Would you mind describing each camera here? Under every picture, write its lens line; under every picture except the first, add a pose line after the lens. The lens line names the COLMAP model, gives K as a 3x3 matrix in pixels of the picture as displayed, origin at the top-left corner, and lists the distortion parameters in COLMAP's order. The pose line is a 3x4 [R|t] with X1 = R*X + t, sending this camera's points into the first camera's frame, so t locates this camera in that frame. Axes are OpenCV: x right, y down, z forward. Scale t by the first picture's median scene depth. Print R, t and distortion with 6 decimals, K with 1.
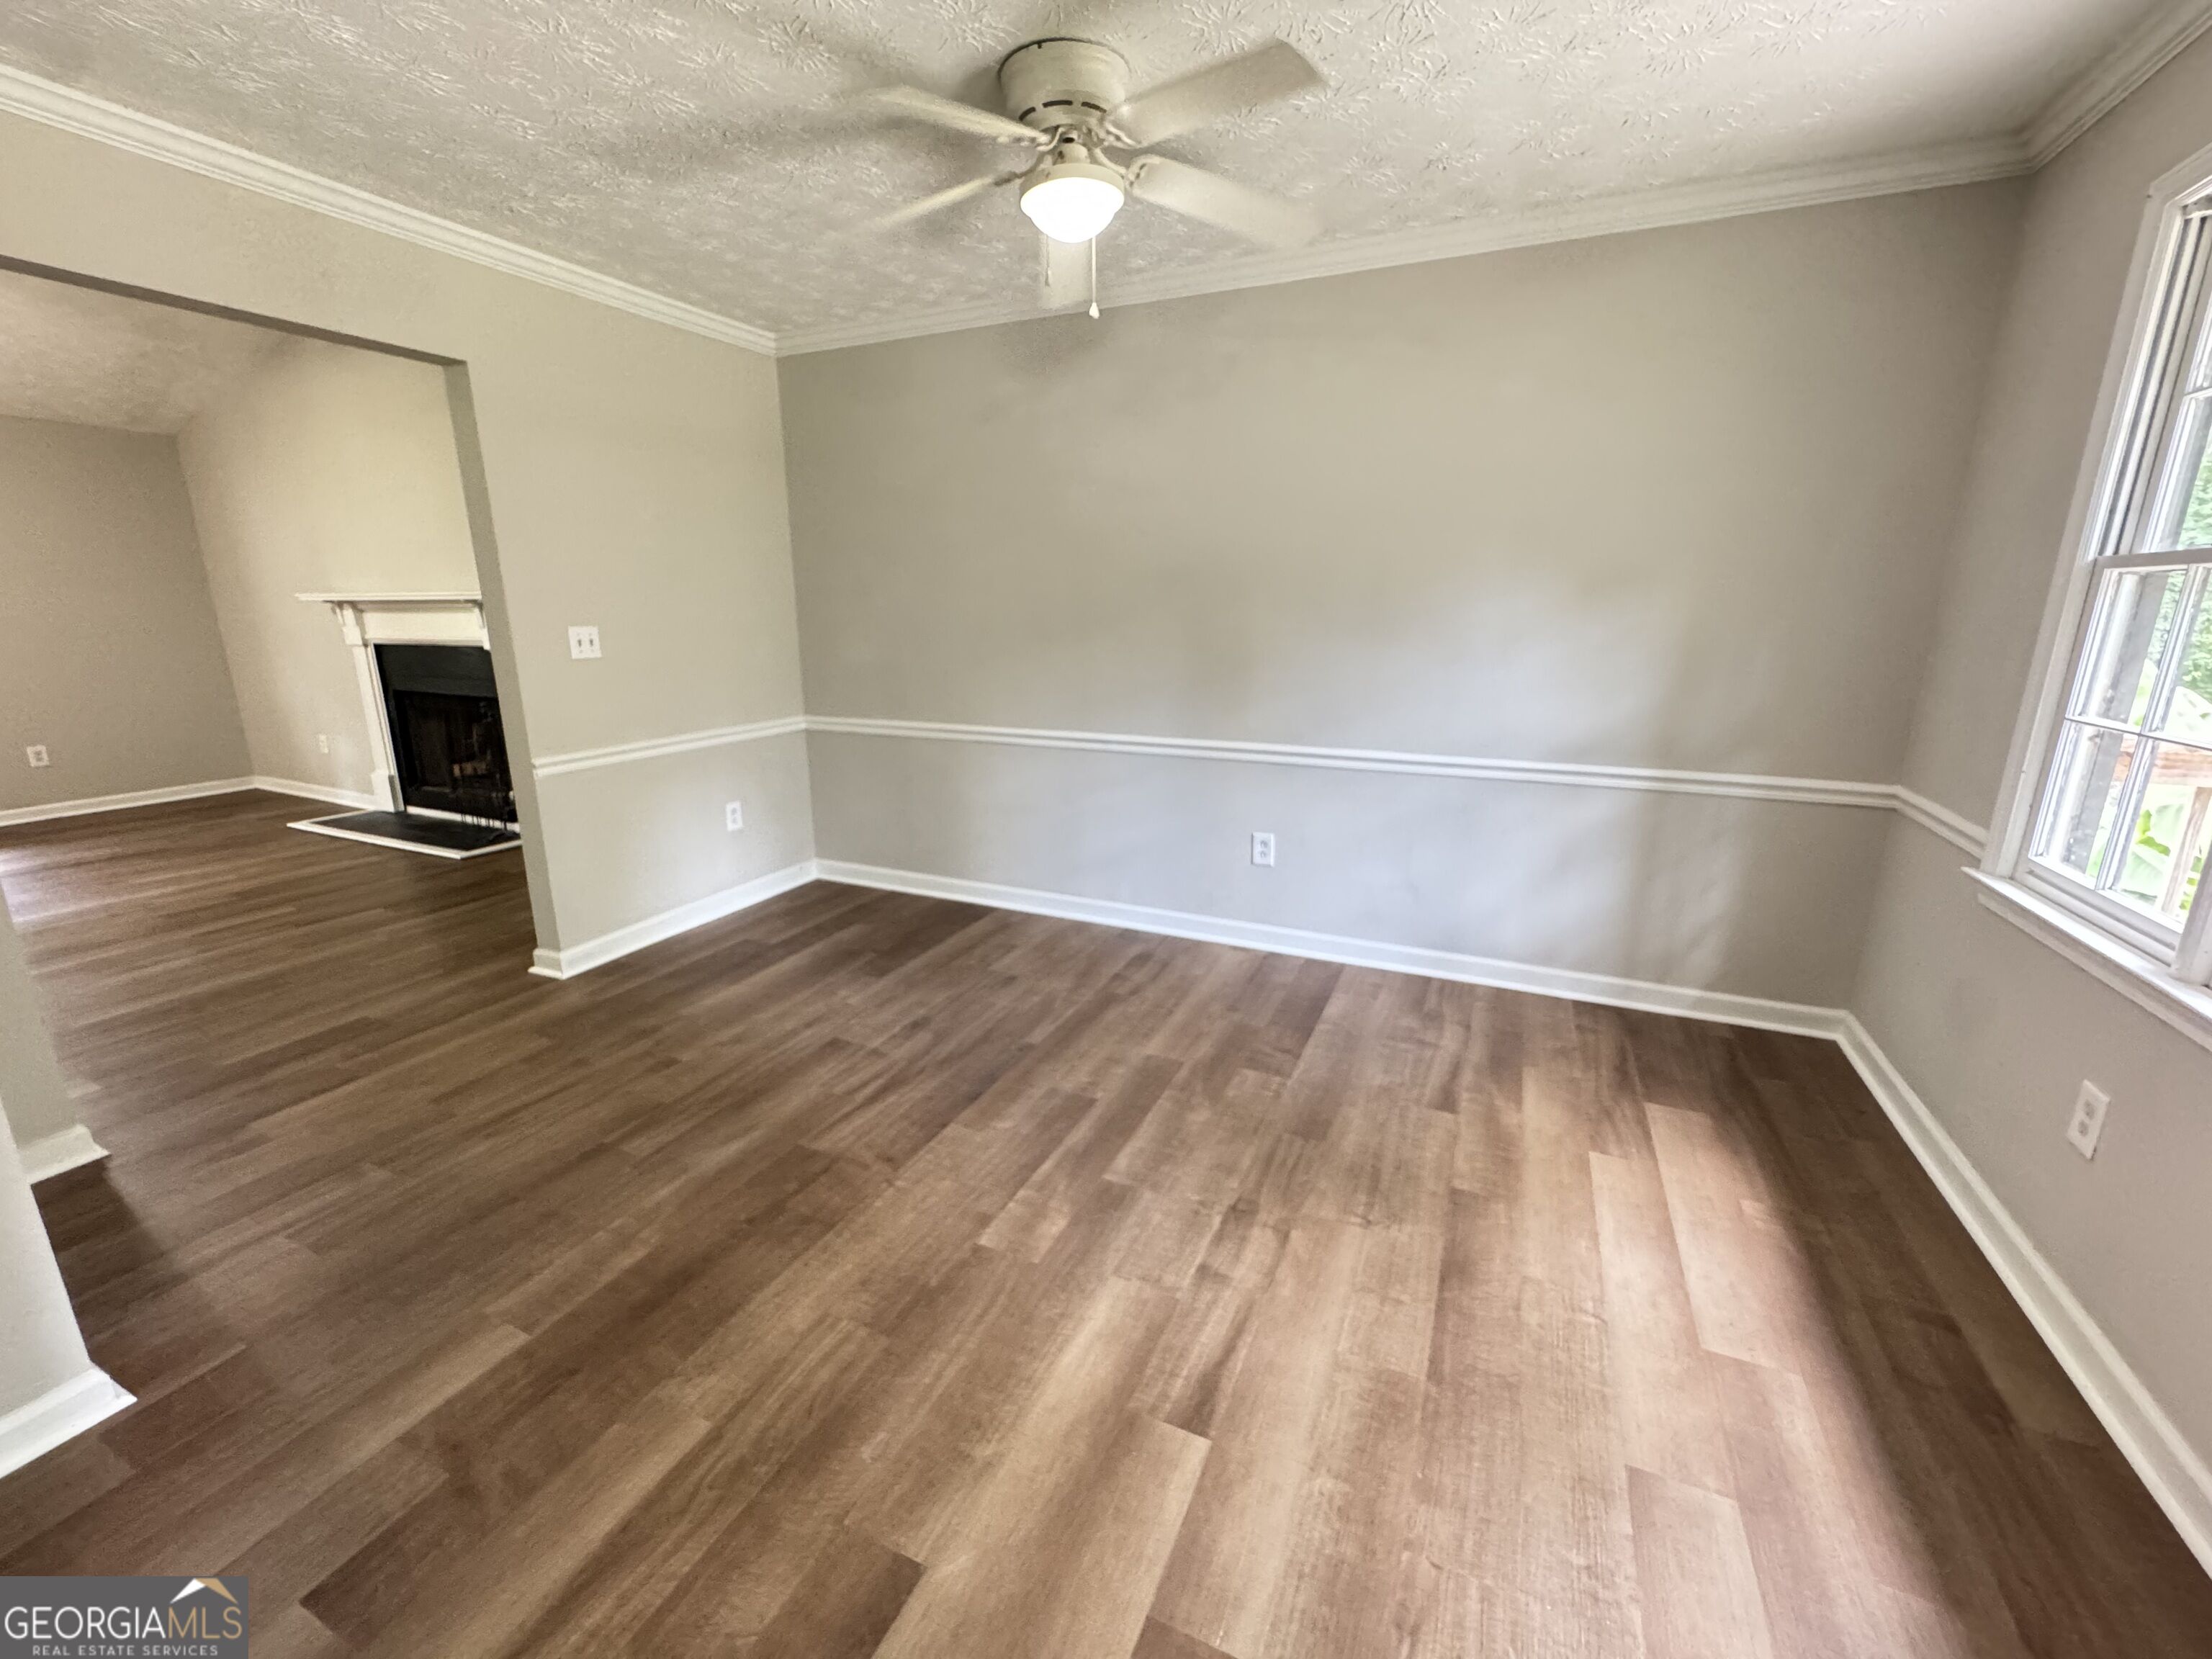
lens RADIAL K [[884.4, 0, 1097.5], [0, 884.4, 828.4], [0, 0, 1]] dist [-0.002861, 0.001143]
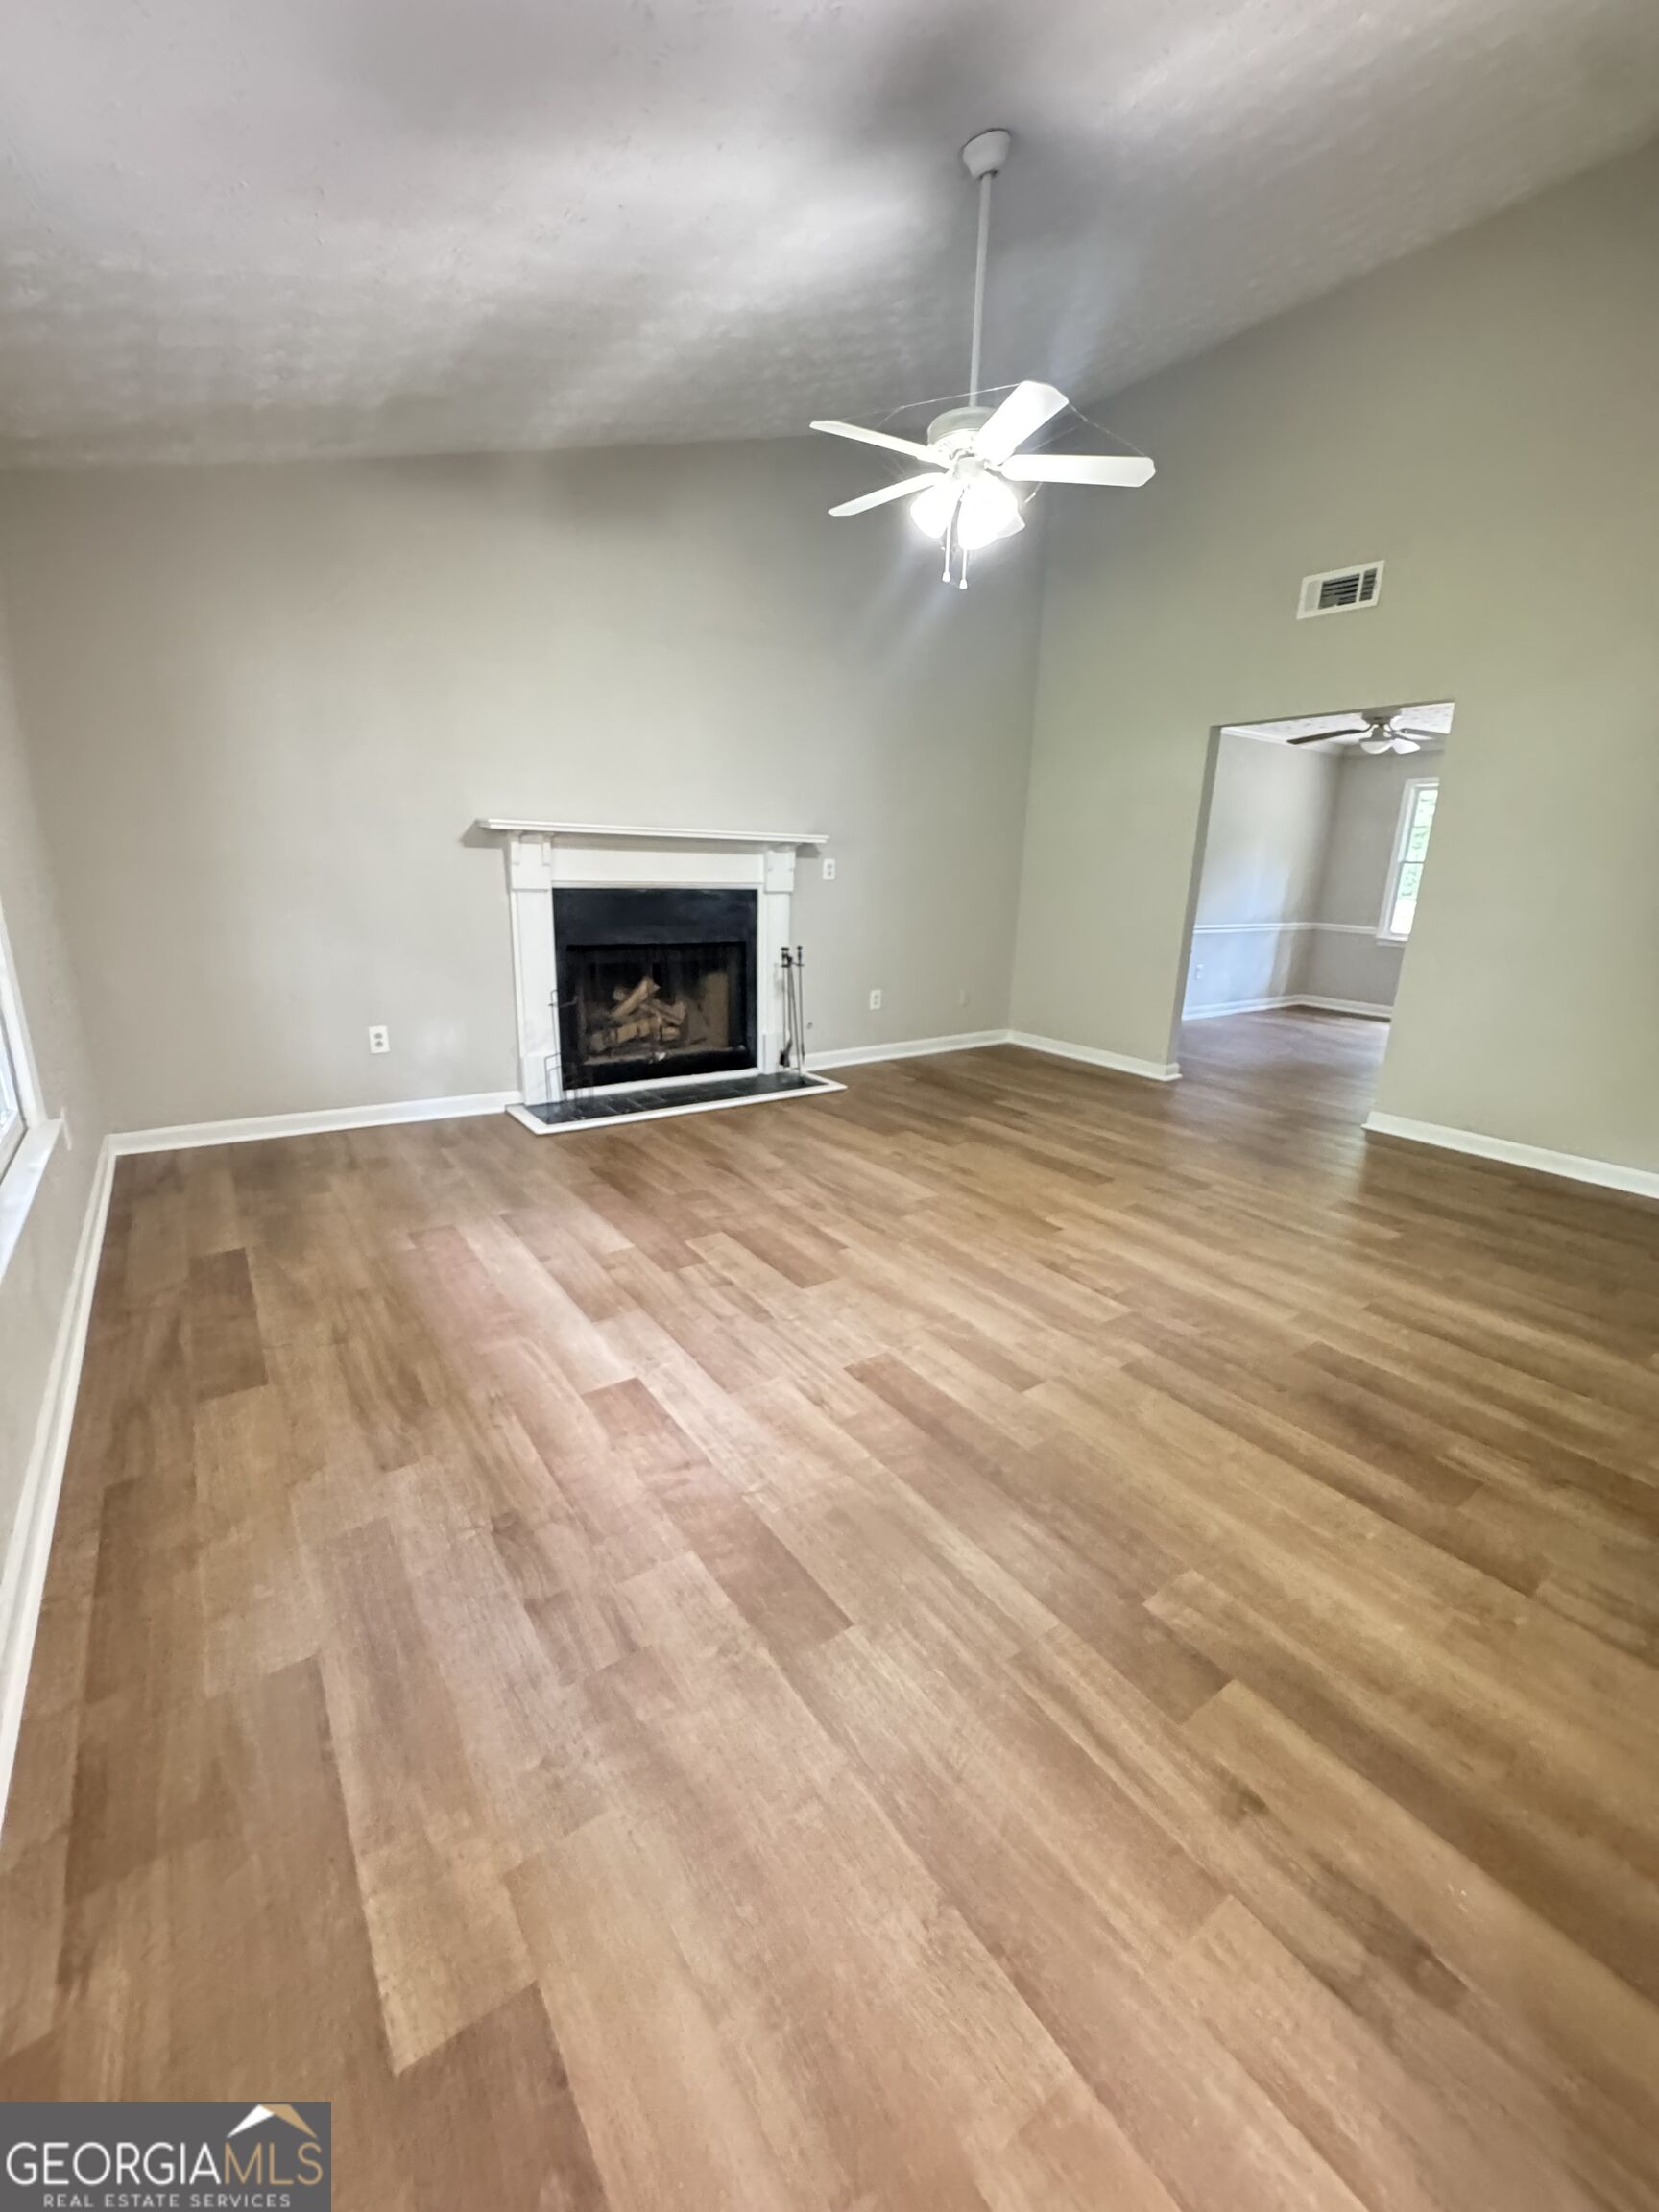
lens RADIAL K [[884.4, 0, 827.9], [0, 884.4, 1103.8], [0, 0, 1]] dist [-0.002861, 0.001143]
pose [[0.504315, -0.211026, 0.837338, -1.398362], [0.188204, 0.973230, 0.131922, -0.079153], [-0.842761, 0.091060, 0.530530, 0.391086]]
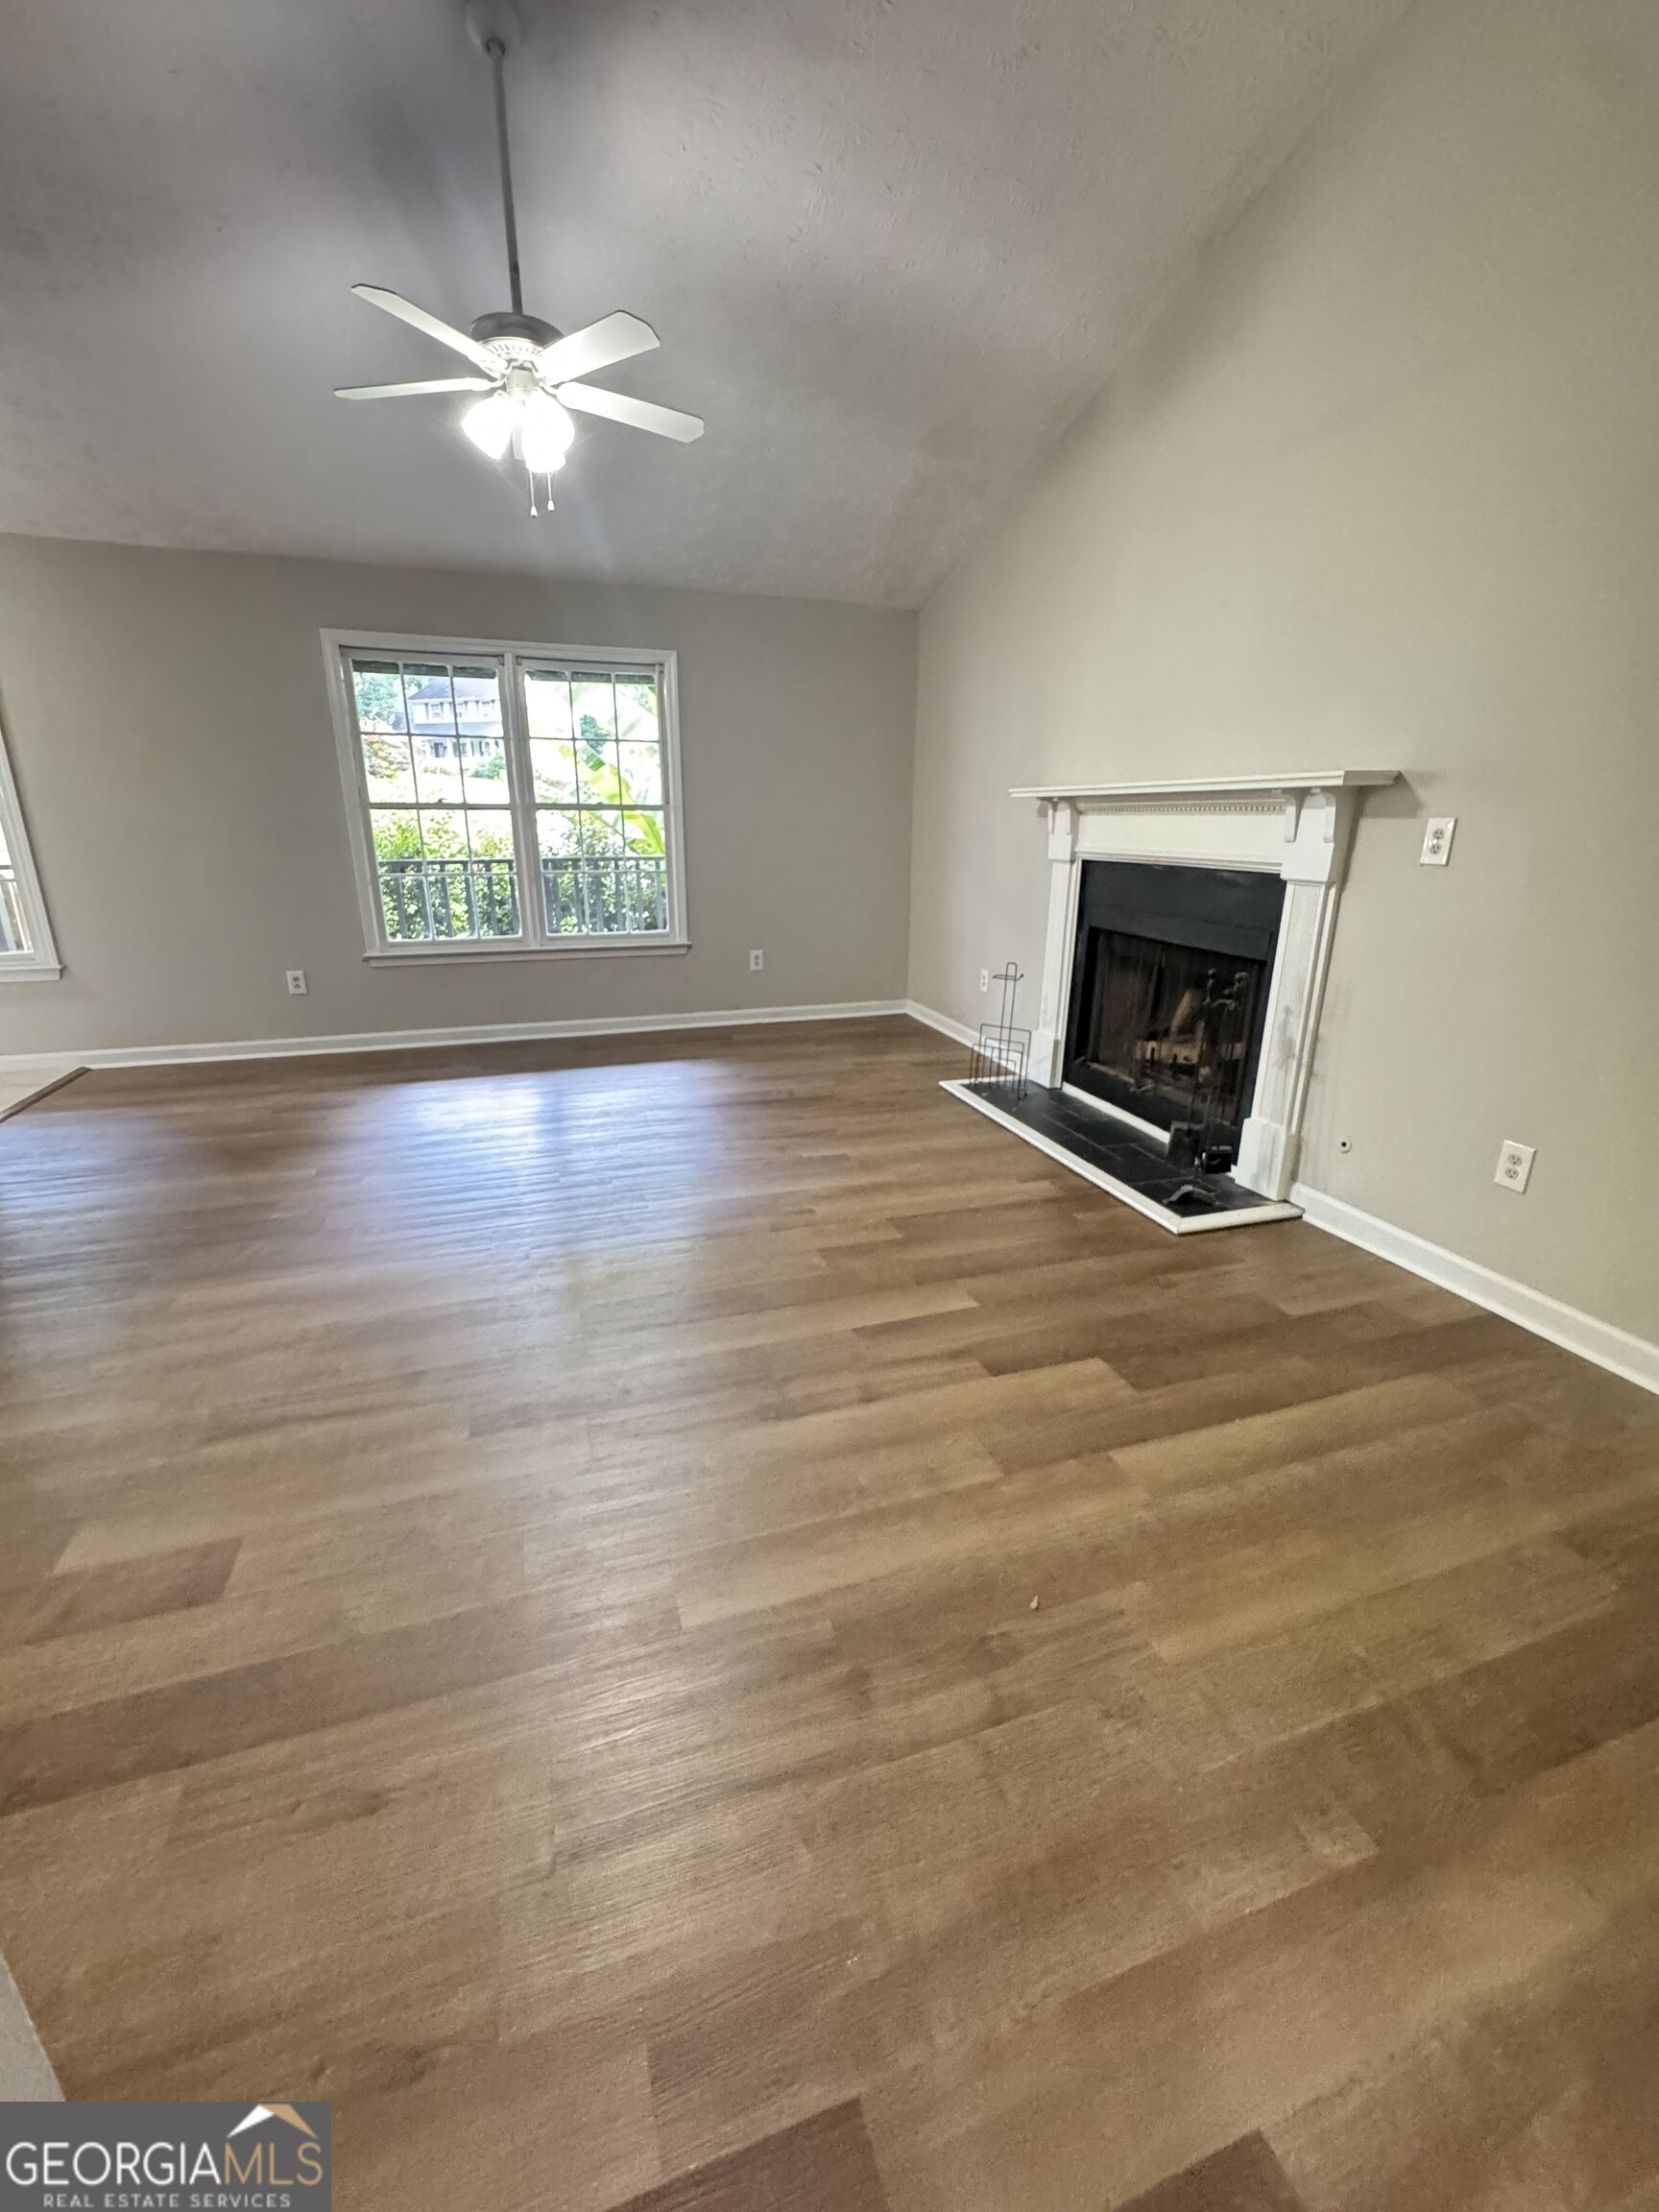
lens RADIAL K [[884.4, 0, 831.7], [0, 884.4, 1098.7], [0, 0, 1]] dist [-0.002861, 0.001143]
pose [[0.692306, 0.224441, -0.685812, -0.426142], [-0.186934, 0.973738, 0.129964, -0.075139], [0.696970, 0.038227, 0.716080, 0.353448]]
